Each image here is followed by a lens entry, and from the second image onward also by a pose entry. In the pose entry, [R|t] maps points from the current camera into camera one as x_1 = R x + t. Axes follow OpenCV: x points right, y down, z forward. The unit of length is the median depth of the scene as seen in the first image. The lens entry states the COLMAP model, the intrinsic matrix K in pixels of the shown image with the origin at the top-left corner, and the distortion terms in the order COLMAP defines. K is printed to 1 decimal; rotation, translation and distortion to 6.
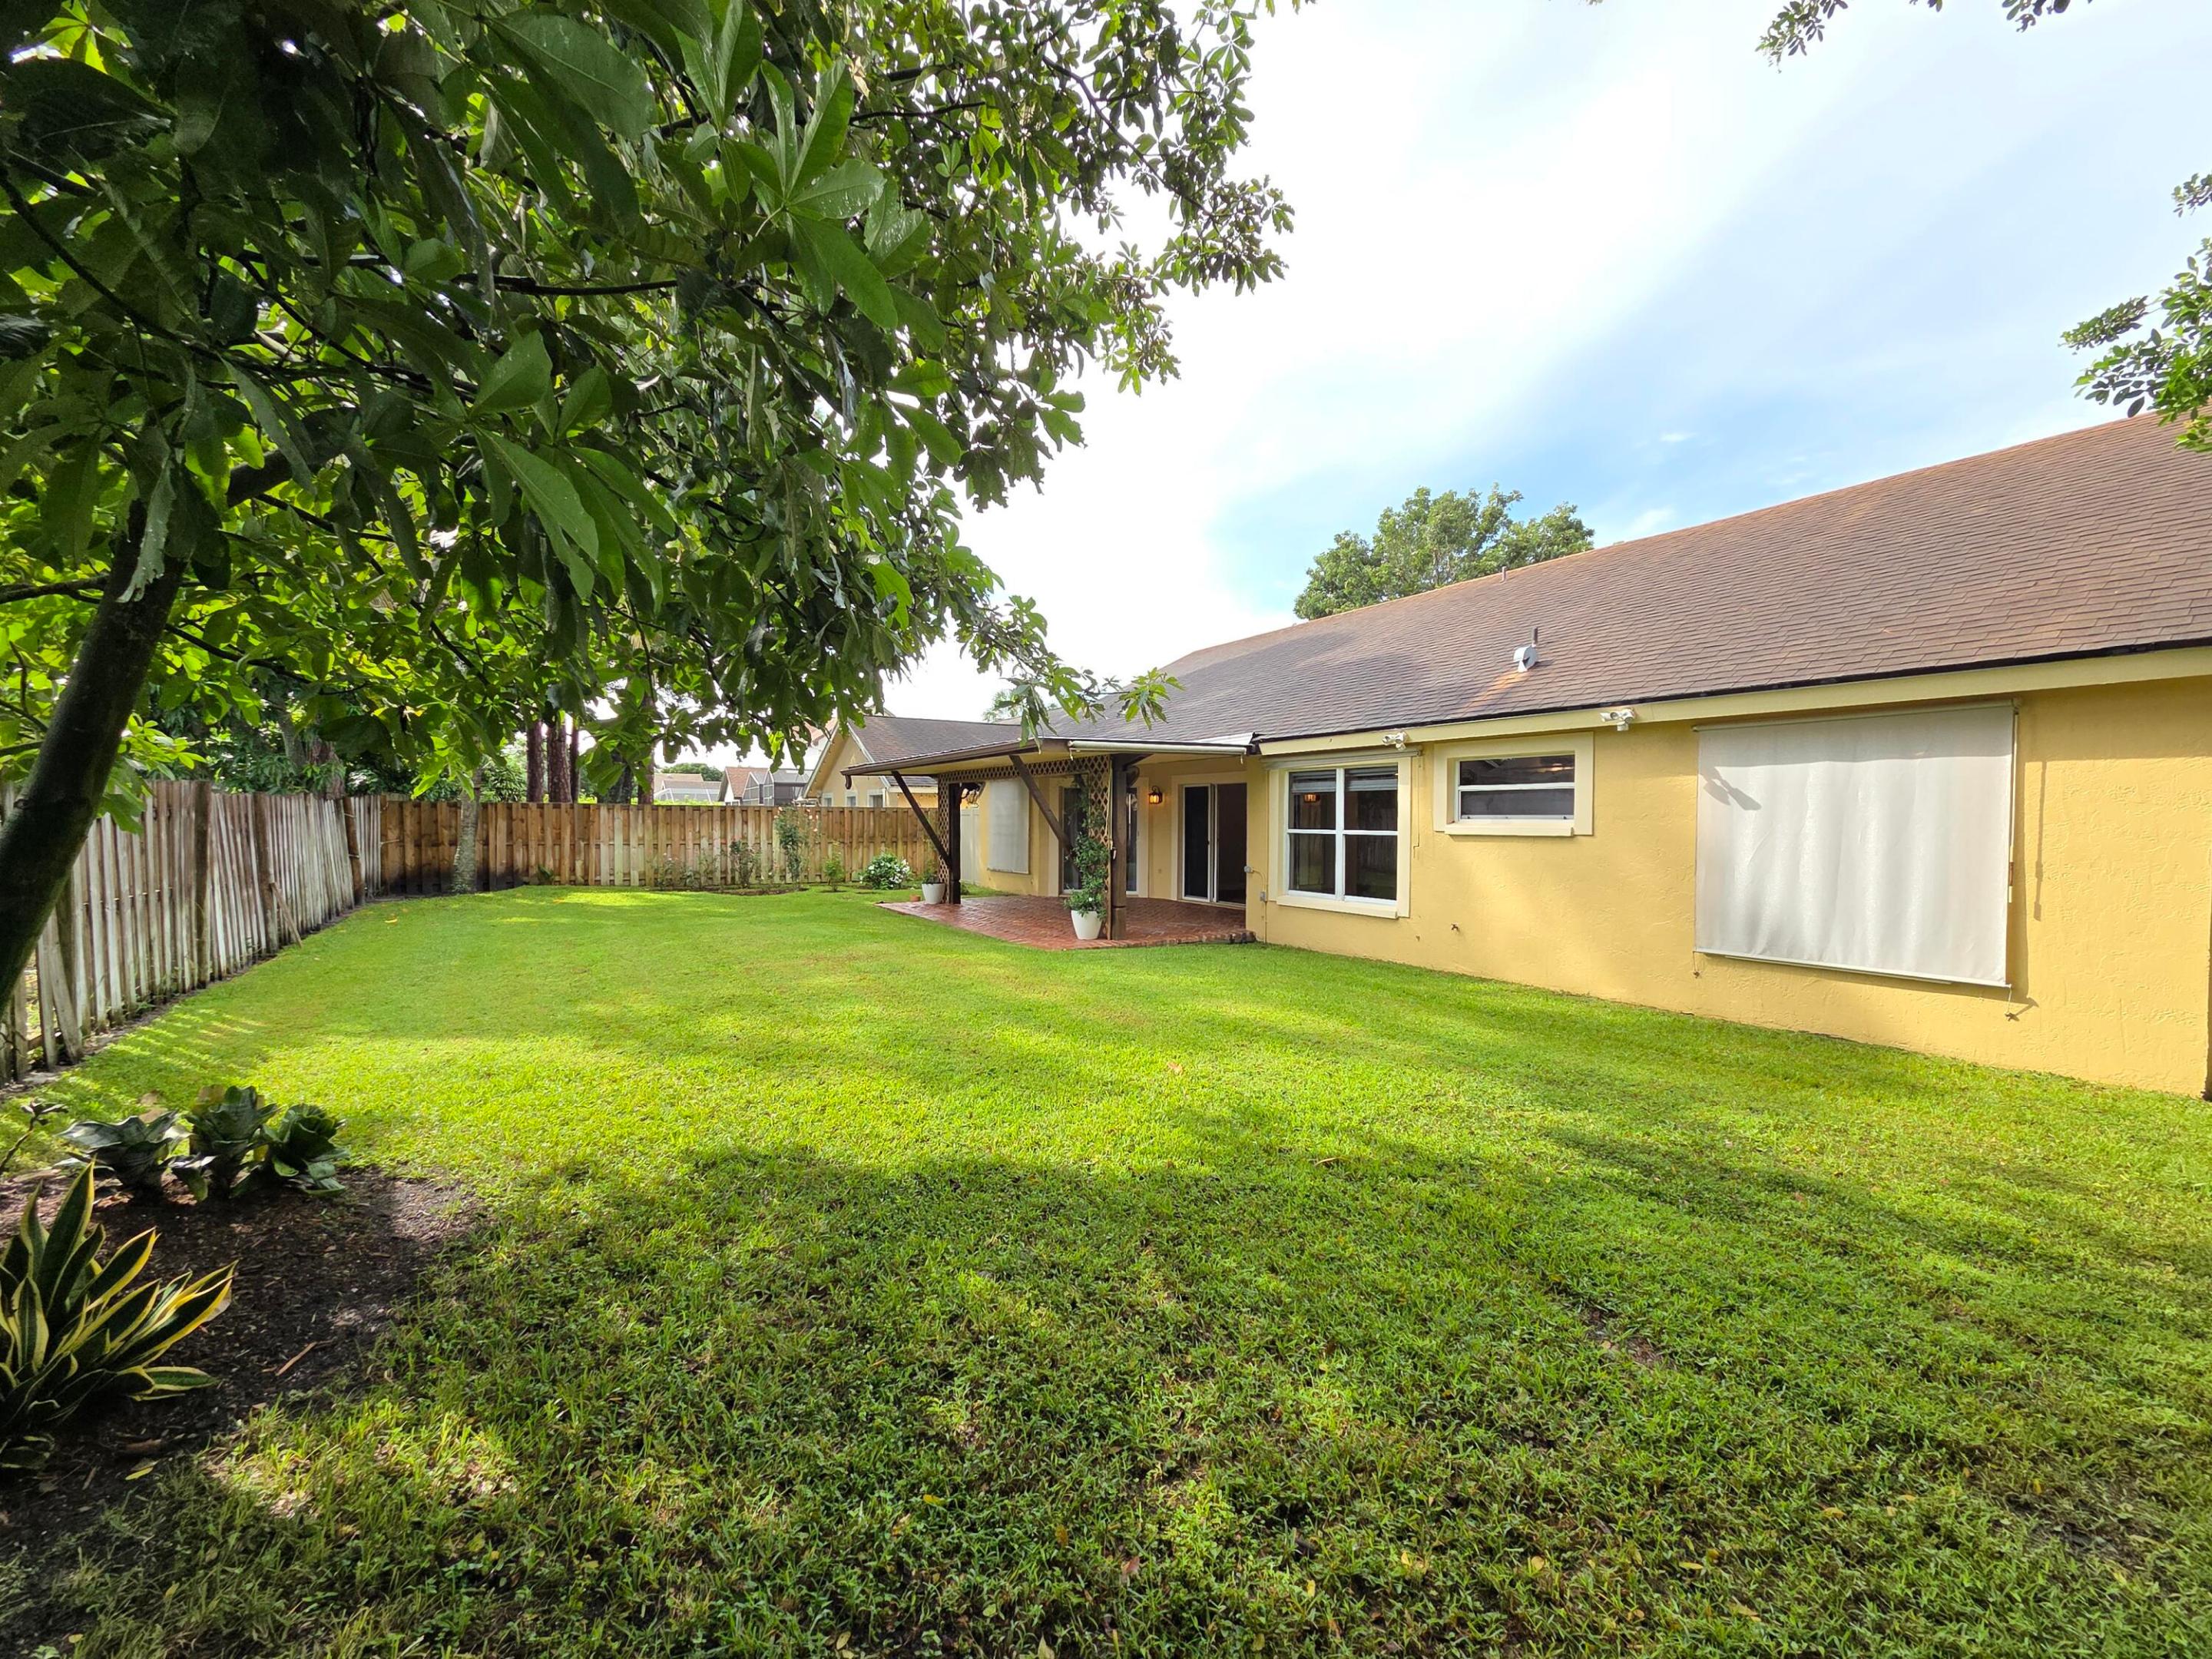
lens RADIAL K [[902.4, 0, 1106.8], [0, 902.4, 841.9], [0, 0, 1]] dist [-0.000160, 0.001262]
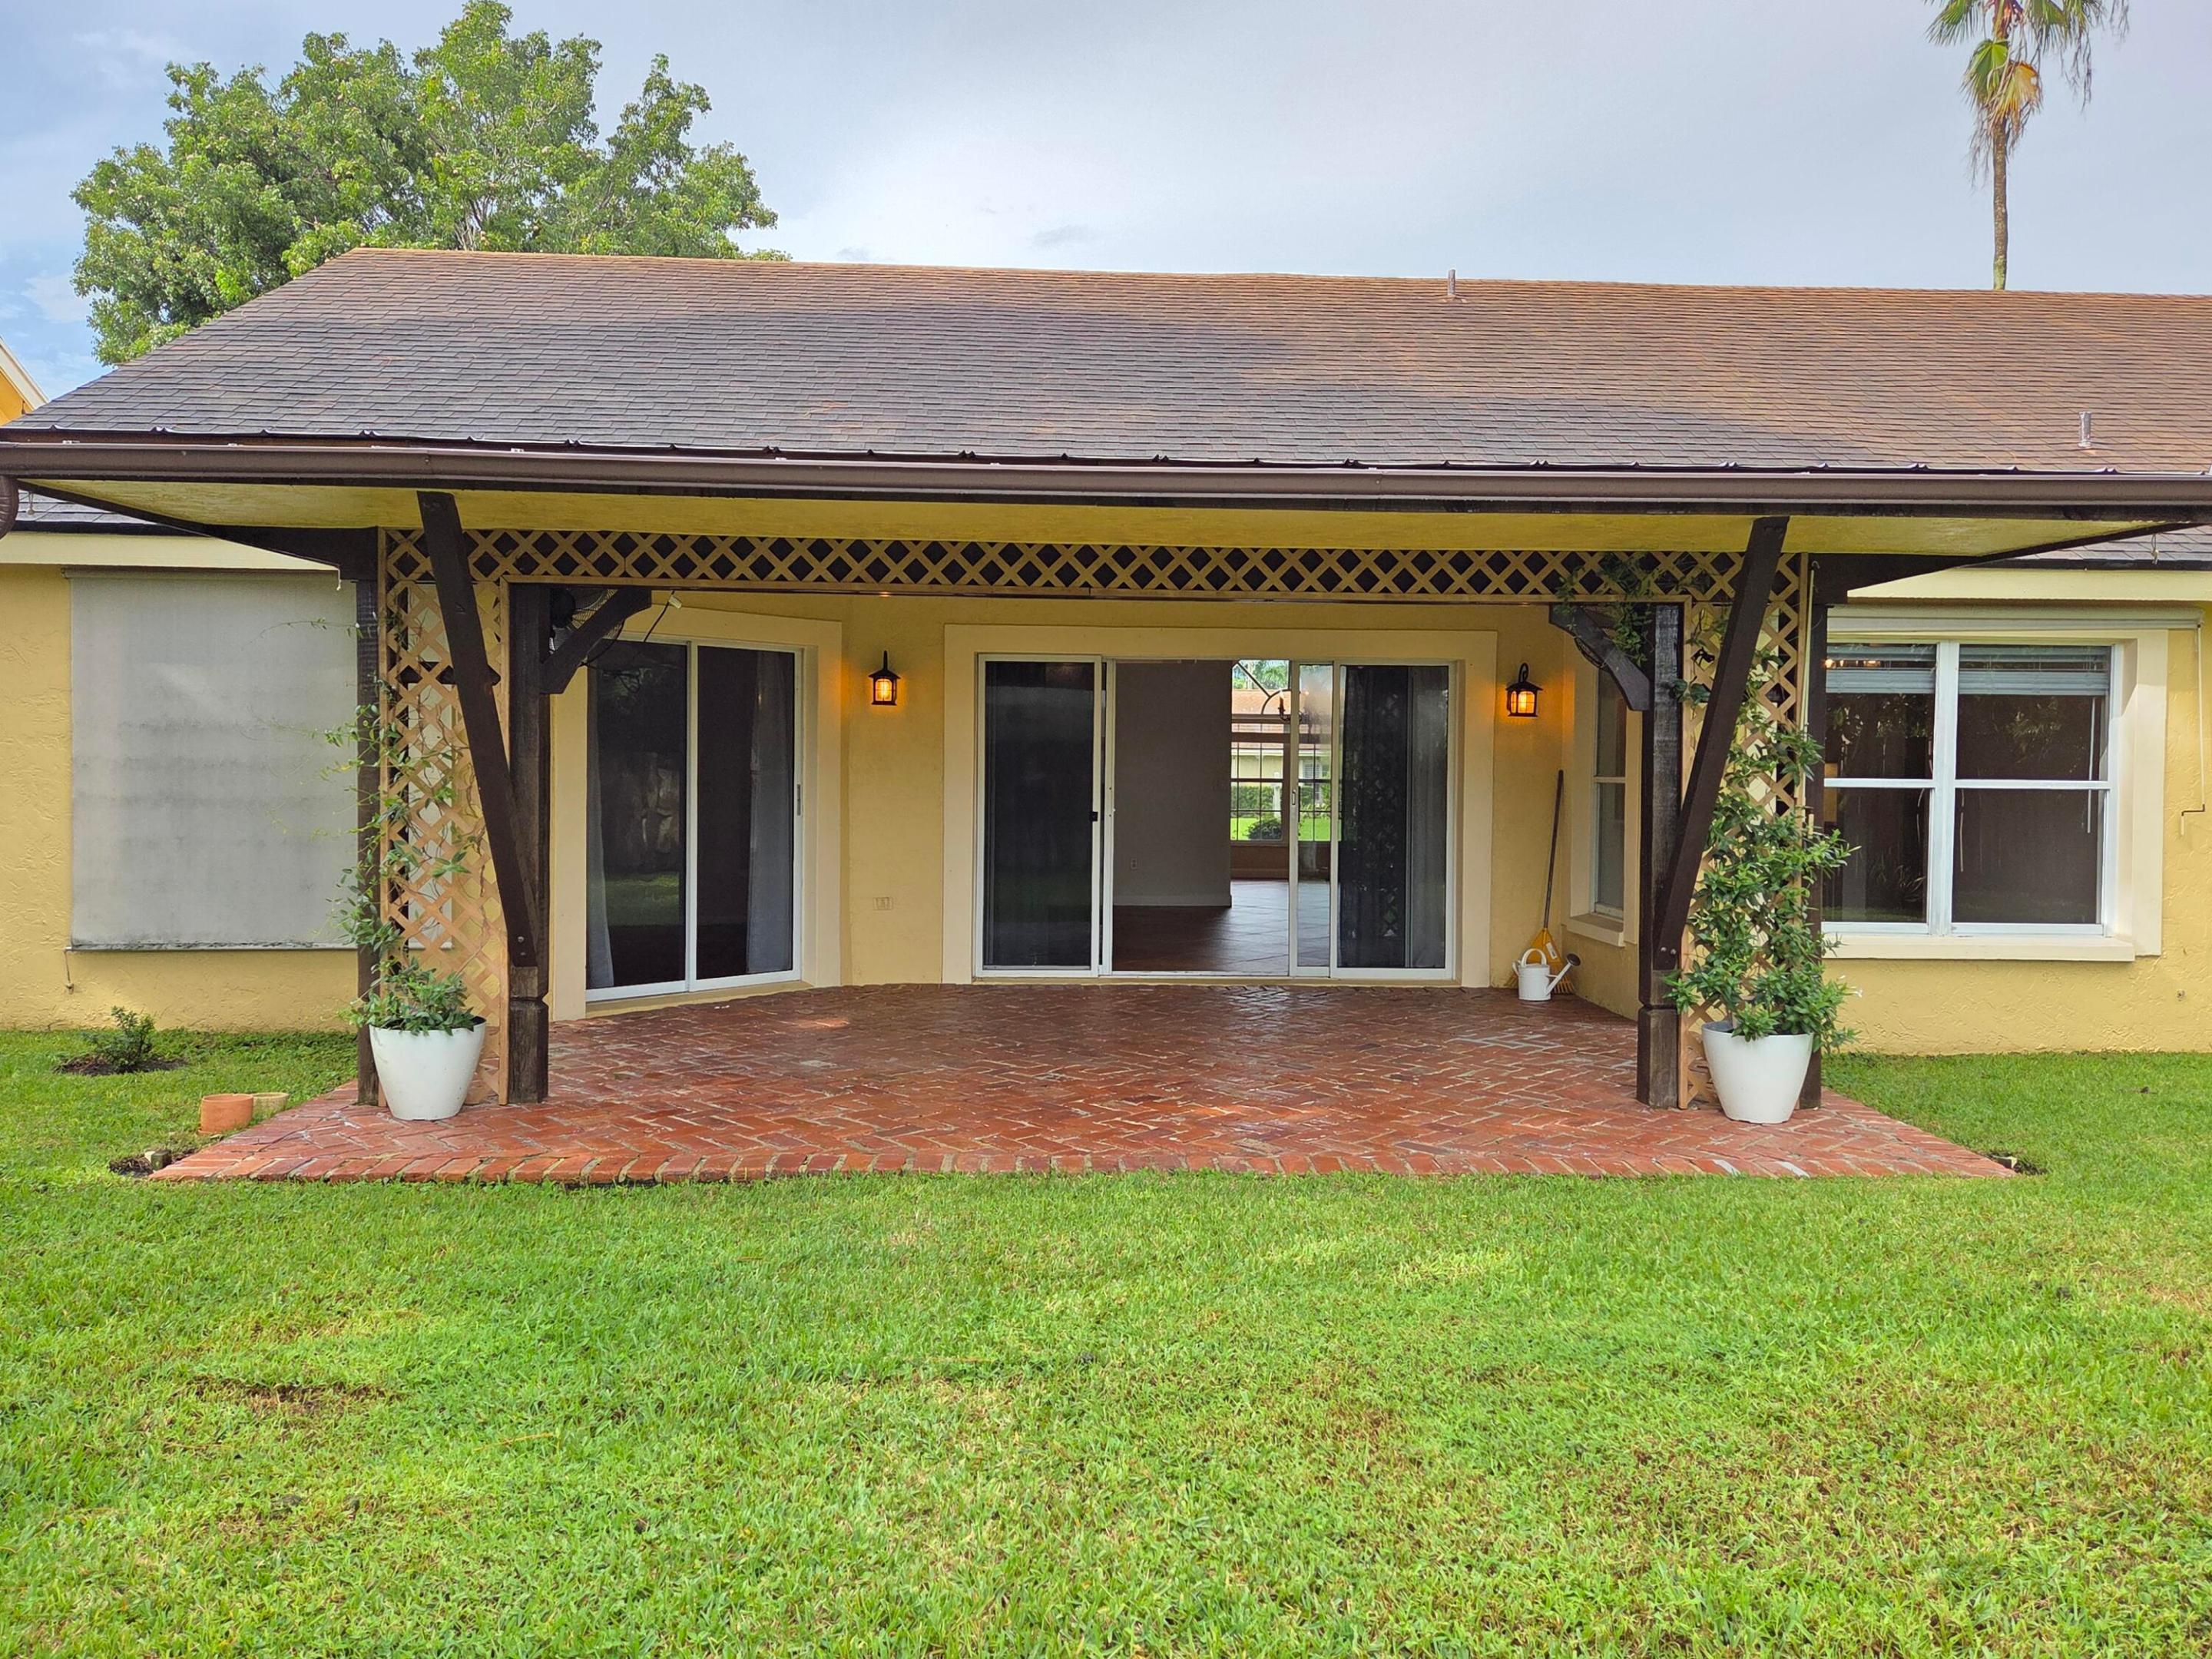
lens RADIAL K [[1700.0, 0, 1107.7], [0, 1700.0, 823.9], [0, 0, 1]] dist [0.064549, -0.043058]
pose [[0.482723, -0.021217, 0.875516, -0.701613], [0.013117, 0.999770, 0.016996, -0.010873], [-0.875675, 0.003280, 0.482890, 0.950467]]
